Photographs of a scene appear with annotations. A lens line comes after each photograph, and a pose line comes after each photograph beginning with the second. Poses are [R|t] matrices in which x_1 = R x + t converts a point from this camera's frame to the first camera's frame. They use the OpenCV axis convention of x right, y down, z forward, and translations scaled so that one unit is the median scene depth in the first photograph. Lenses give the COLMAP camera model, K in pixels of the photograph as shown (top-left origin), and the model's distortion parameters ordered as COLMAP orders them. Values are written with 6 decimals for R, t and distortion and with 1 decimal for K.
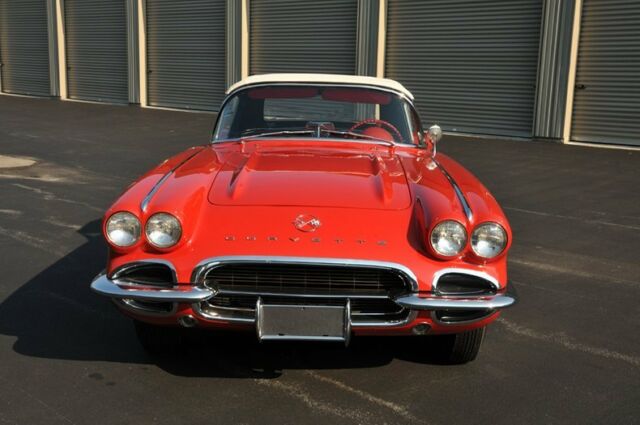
lens RADIAL K [[781.4, 0, 320.0], [0, 781.4, 212.5], [0, 0, 1]] dist [0.031194, 0.080092]
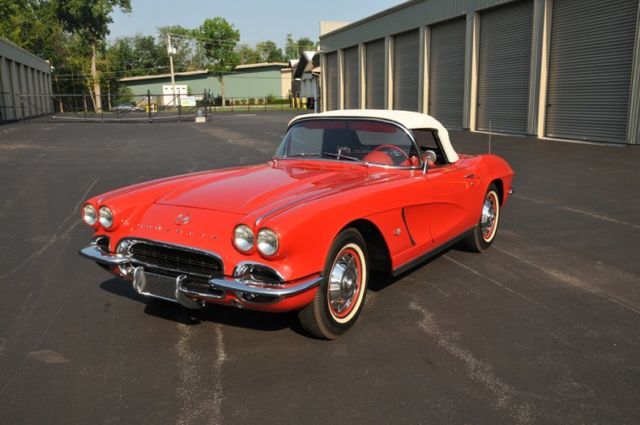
lens RADIAL K [[590.9, 0, 320.0], [0, 590.9, 212.5], [0, 0, 1]] dist [-0.014551, -0.000387]
pose [[0.848529, 0.064135, -0.525247, 0.698298], [-0.062274, 0.997833, 0.021238, -0.031948], [0.525471, 0.014688, 0.850685, 0.200069]]
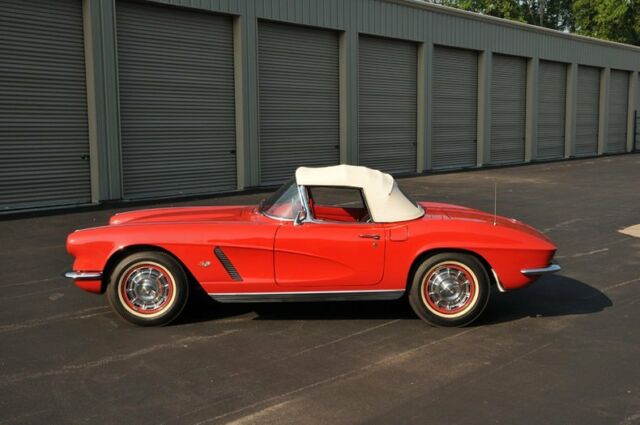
lens RADIAL K [[781.4, 0, 320.0], [0, 781.4, 212.5], [0, 0, 1]] dist [0.031194, 0.080092]
pose [[0.038982, 0.083579, -0.995738, 2.065142], [-0.166482, 0.983111, 0.076002, -0.282444], [0.985274, 0.162809, 0.052238, 1.355293]]
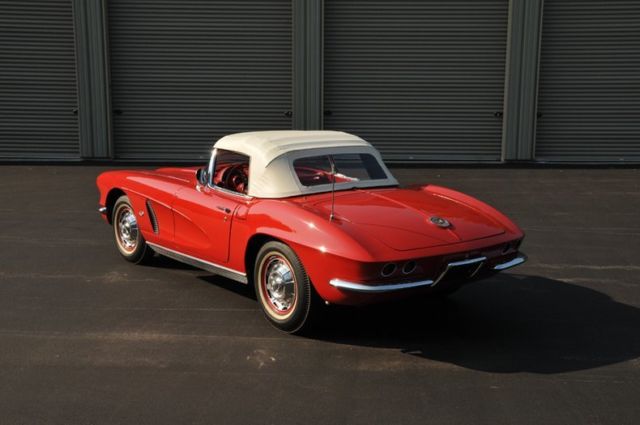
lens RADIAL K [[781.4, 0, 320.0], [0, 781.4, 212.5], [0, 0, 1]] dist [0.031194, 0.080092]
pose [[-0.754454, 0.079158, -0.651563, 1.188138], [-0.139488, 0.950687, 0.277014, -0.590477], [0.641360, 0.299879, -0.706208, 2.881260]]
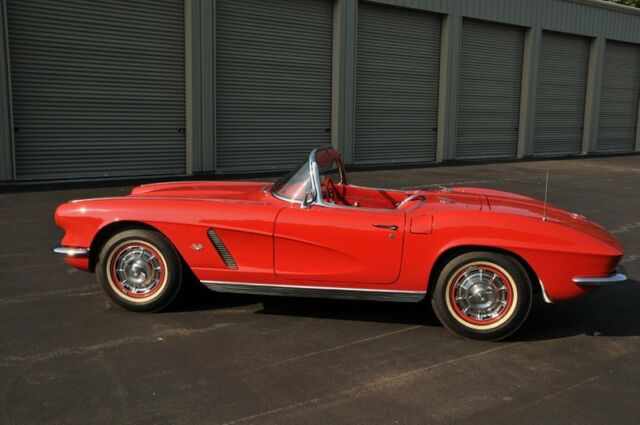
lens RADIAL K [[701.8, 0, 320.0], [0, 701.8, 212.5], [0, 0, 1]] dist [0.004956, 0.139539]
pose [[-0.134168, 0.113712, -0.984413, 1.623904], [-0.196853, 0.970538, 0.138939, -0.299757], [0.971209, 0.212426, -0.107831, 1.591198]]
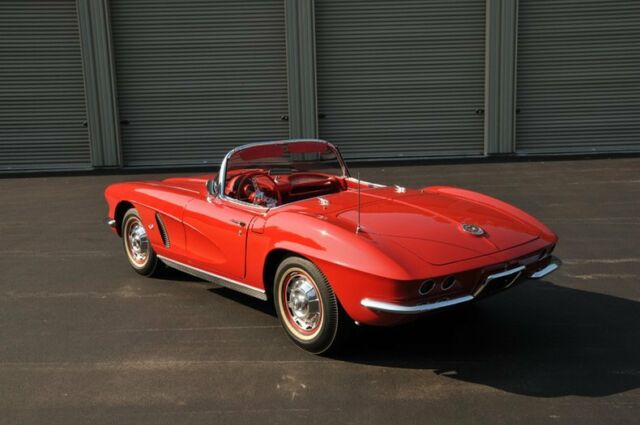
lens RADIAL K [[682.0, 0, 320.0], [0, 682.0, 212.5], [0, 0, 1]] dist [0.013521, 0.001632]
pose [[-0.738780, 0.117343, -0.663652, 1.045427], [-0.107855, 0.951449, 0.288293, -0.540654], [0.665260, 0.284563, -0.690256, 2.625046]]
